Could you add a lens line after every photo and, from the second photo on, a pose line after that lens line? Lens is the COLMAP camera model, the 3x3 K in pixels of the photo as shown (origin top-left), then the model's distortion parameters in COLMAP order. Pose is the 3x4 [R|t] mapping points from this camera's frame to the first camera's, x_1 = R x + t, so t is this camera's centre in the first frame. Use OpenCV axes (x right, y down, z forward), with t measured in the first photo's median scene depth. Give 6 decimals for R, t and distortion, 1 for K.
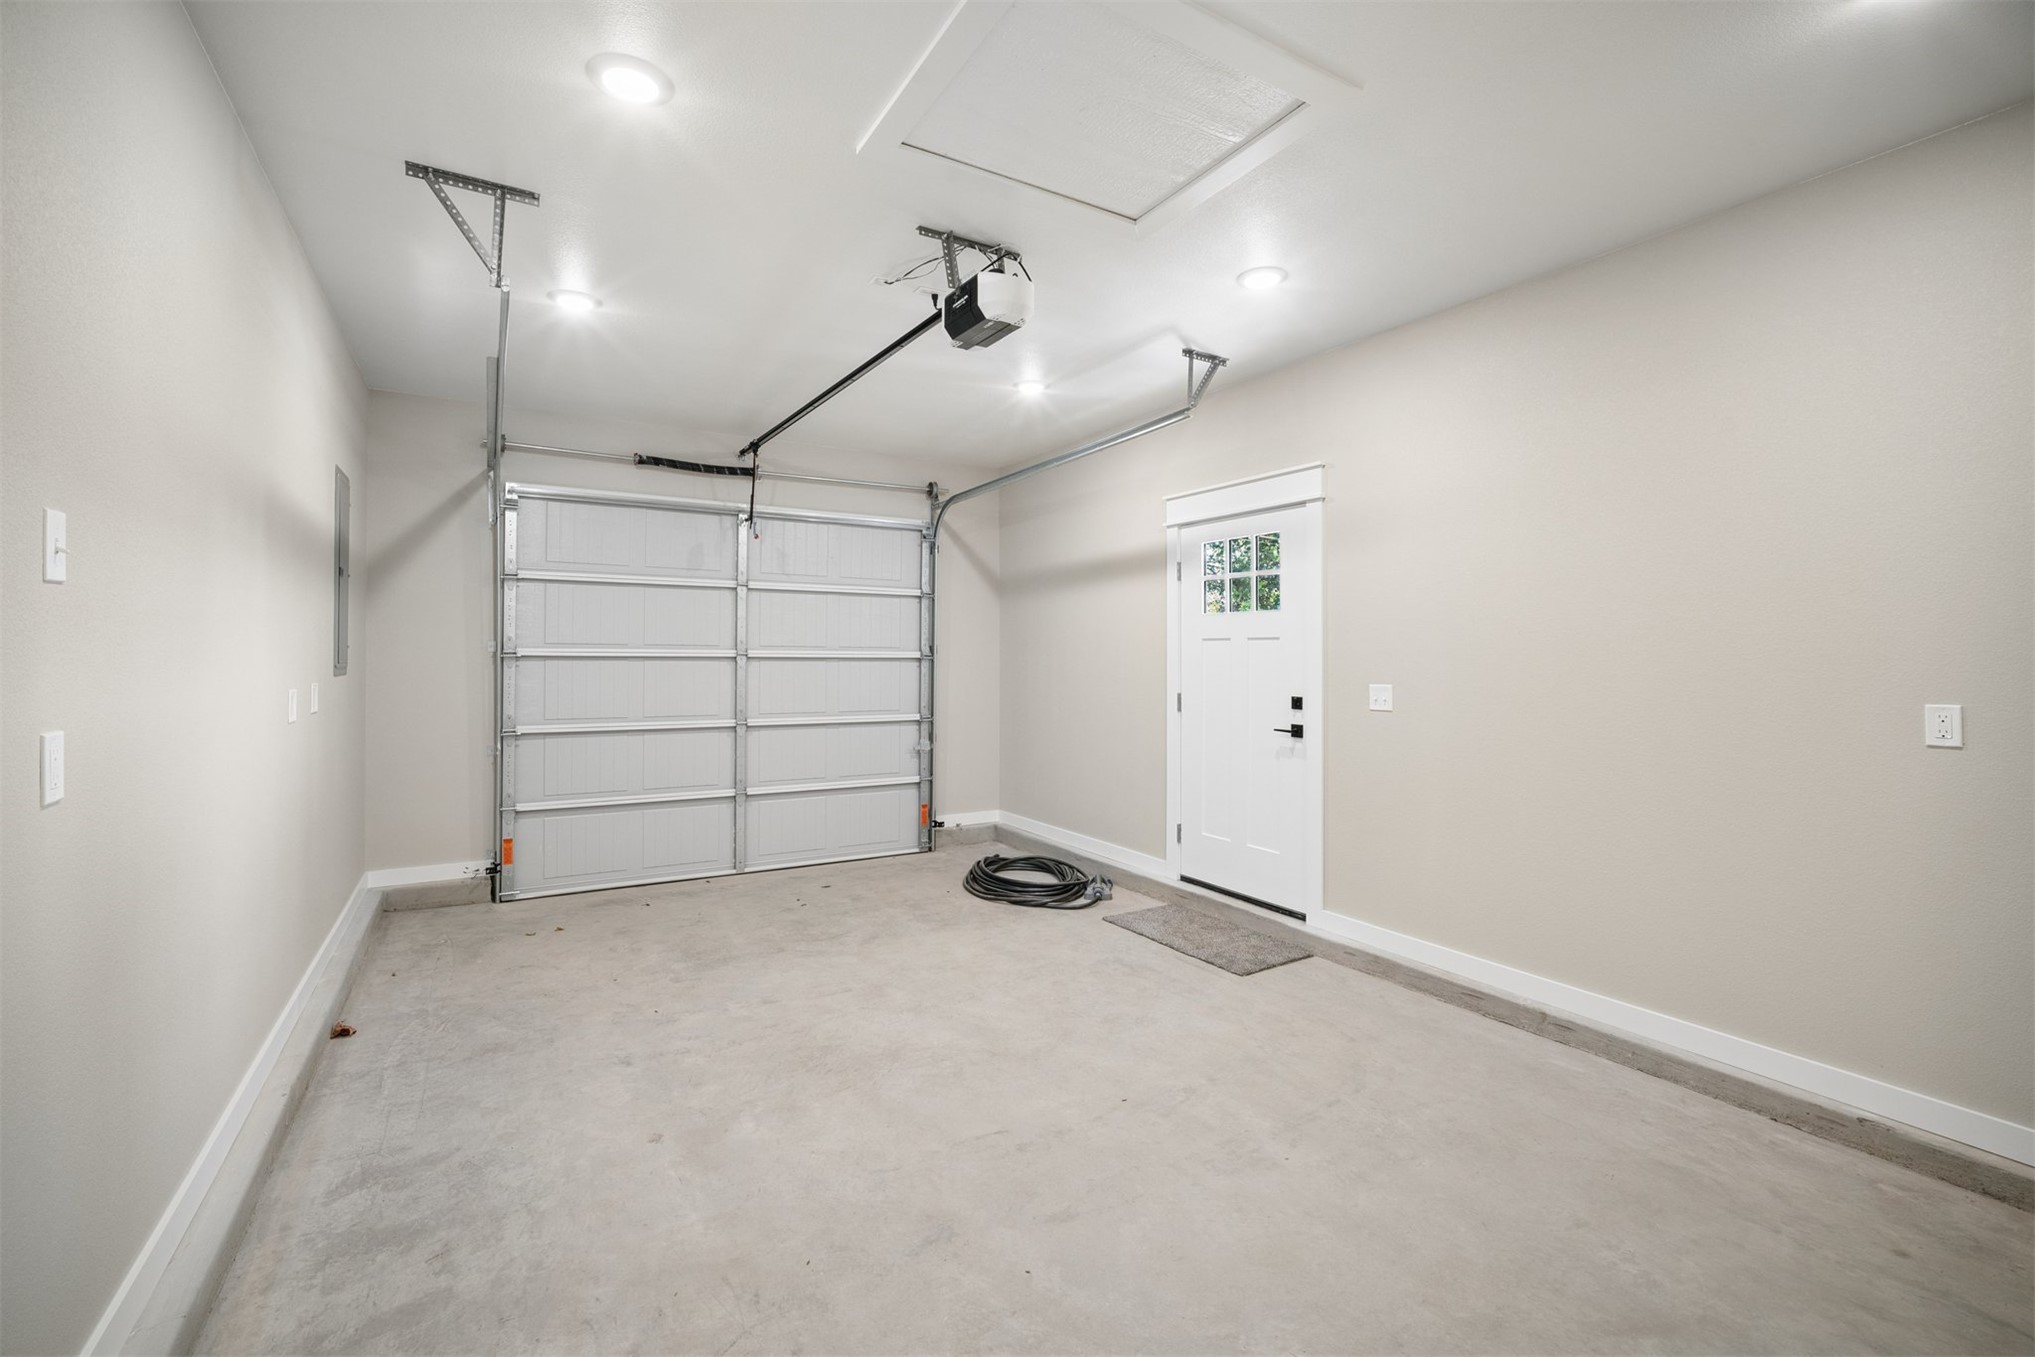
lens RADIAL K [[860.6, 0, 1004.8], [0, 860.6, 664.2], [0, 0, 1]] dist [-0.021941, 0.009894]
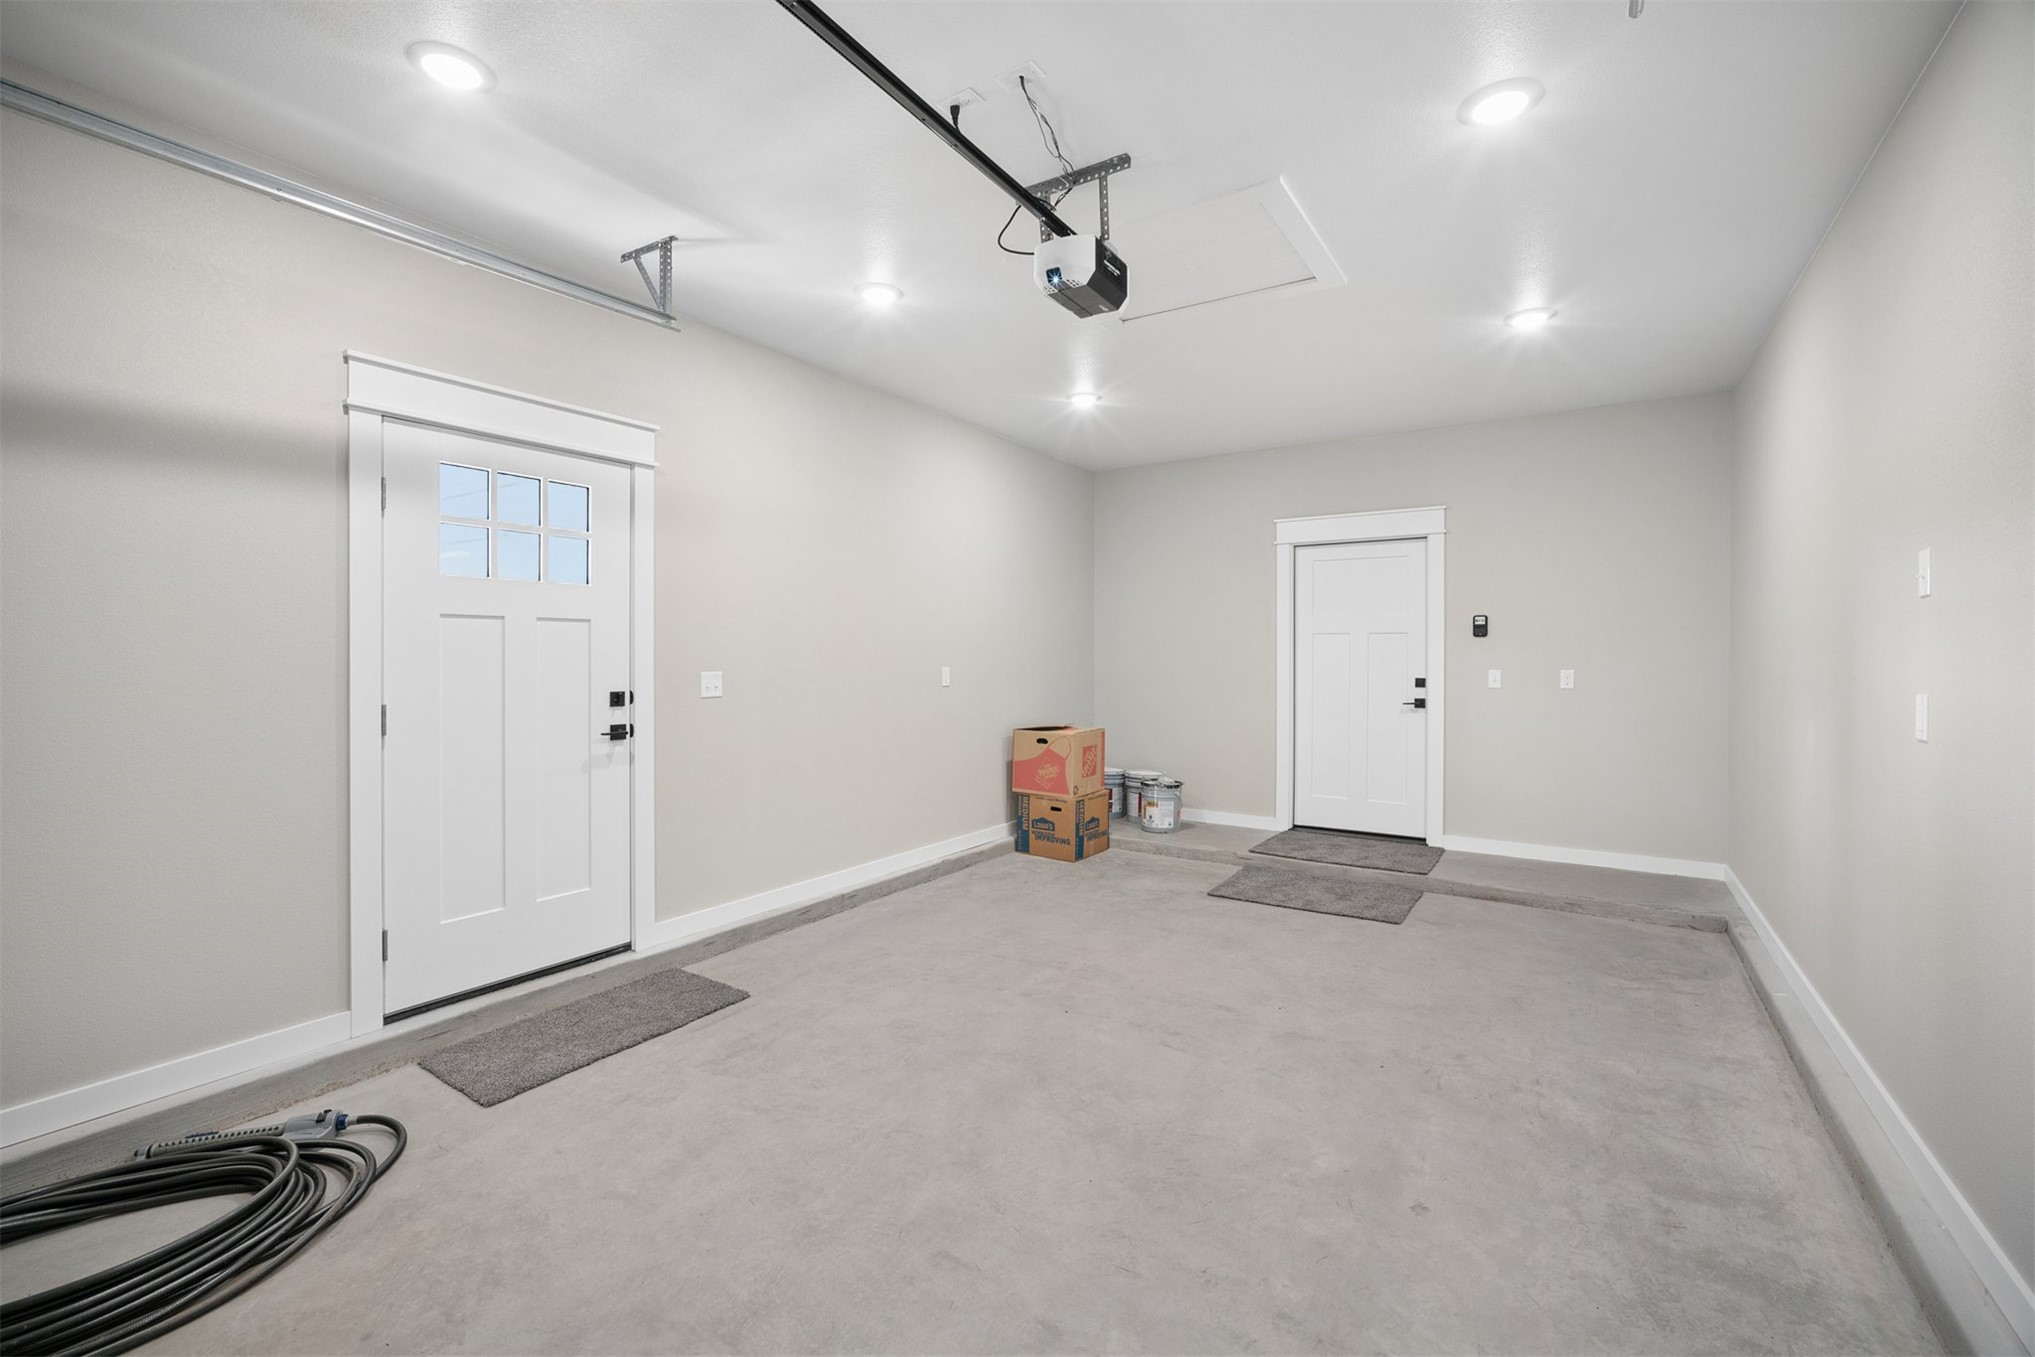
lens RADIAL K [[860.6, 0, 1003.5], [0, 860.6, 673.5], [0, 0, 1]] dist [-0.021941, 0.009894]
pose [[-0.426594, -0.024970, 0.904099, -0.731344], [0.004273, 0.999552, 0.029623, -0.003976], [-0.904433, 0.016500, -0.426296, 1.281259]]
